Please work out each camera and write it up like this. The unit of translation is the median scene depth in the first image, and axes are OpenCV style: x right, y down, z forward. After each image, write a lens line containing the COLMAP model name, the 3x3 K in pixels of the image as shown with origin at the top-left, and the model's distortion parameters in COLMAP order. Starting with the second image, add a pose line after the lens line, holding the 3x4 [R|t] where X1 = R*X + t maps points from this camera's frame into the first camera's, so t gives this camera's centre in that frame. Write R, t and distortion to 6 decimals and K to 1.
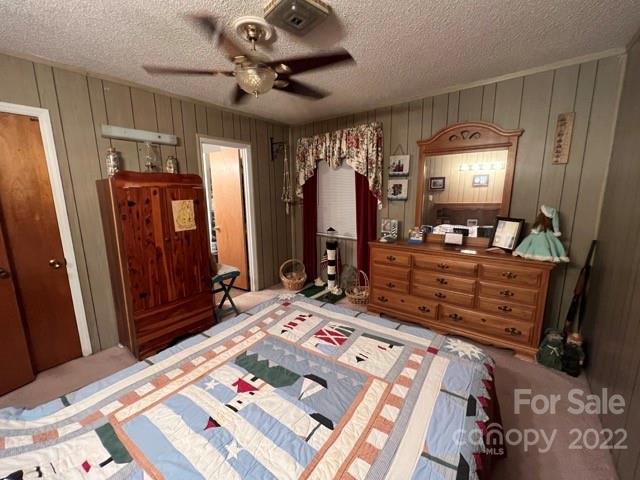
lens RADIAL K [[265.0, 0, 317.0], [0, 265.0, 238.3], [0, 0, 1]] dist [-0.002629, 0.000678]
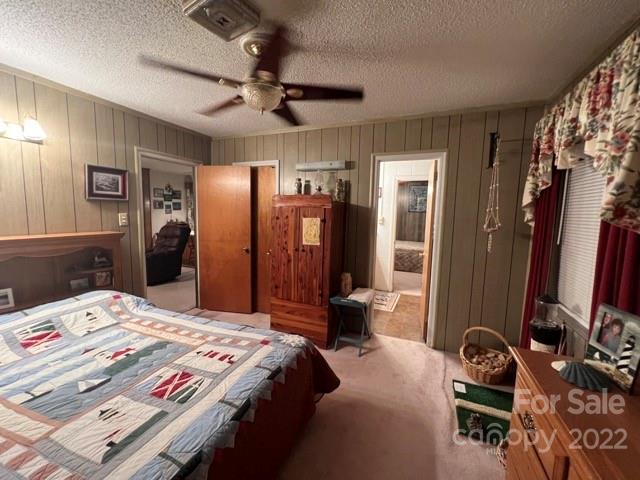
lens RADIAL K [[265.0, 0, 320.2], [0, 265.0, 239.6], [0, 0, 1]] dist [-0.002629, 0.000678]
pose [[0.259201, 0.121788, -0.958114, 0.816771], [-0.194099, 0.978347, 0.071850, -0.196216], [0.946119, 0.167345, 0.277228, 1.020488]]
